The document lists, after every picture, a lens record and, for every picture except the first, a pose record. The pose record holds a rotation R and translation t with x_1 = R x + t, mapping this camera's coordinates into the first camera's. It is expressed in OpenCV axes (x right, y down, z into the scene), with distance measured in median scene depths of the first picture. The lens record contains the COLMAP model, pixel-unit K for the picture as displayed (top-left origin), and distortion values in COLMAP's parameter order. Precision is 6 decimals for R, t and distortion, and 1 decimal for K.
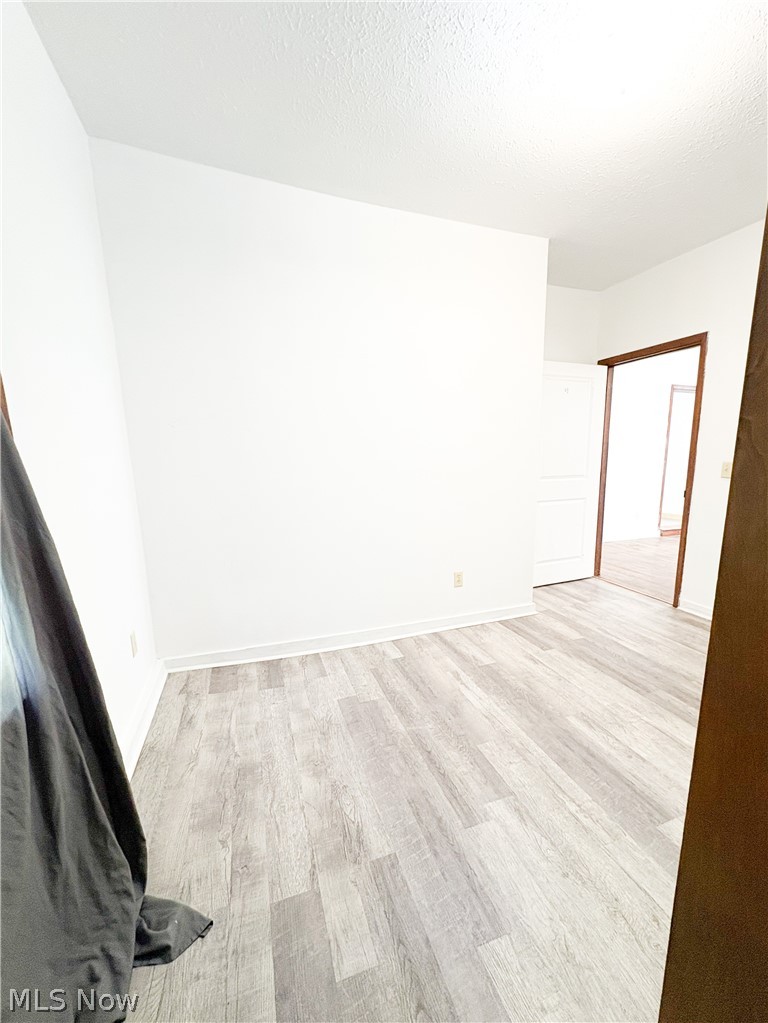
lens RADIAL K [[406.7, 0, 384.8], [0, 406.7, 511.3], [0, 0, 1]] dist [-0.003440, 0.000440]
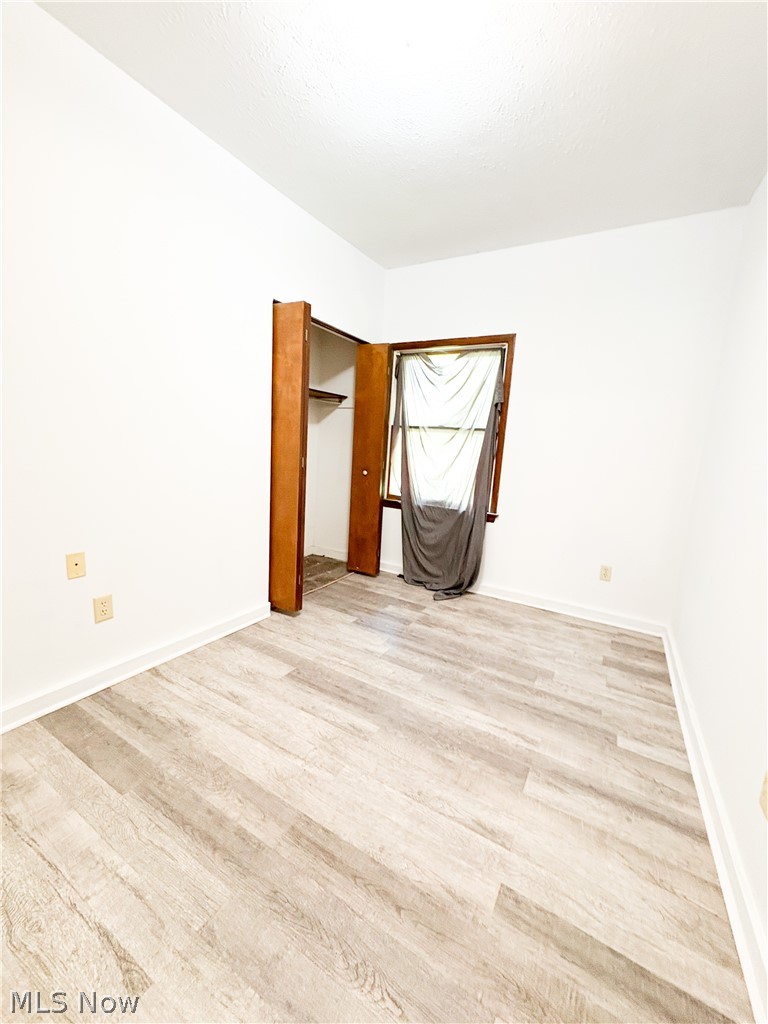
lens RADIAL K [[407.1, 0, 384.8], [0, 407.1, 511.8], [0, 0, 1]] dist [-0.003440, 0.000440]
pose [[-0.733258, 0.077190, -0.675555, 1.010675], [-0.145015, 0.952924, 0.266284, -0.165550], [0.664307, 0.293220, -0.687545, 1.503954]]
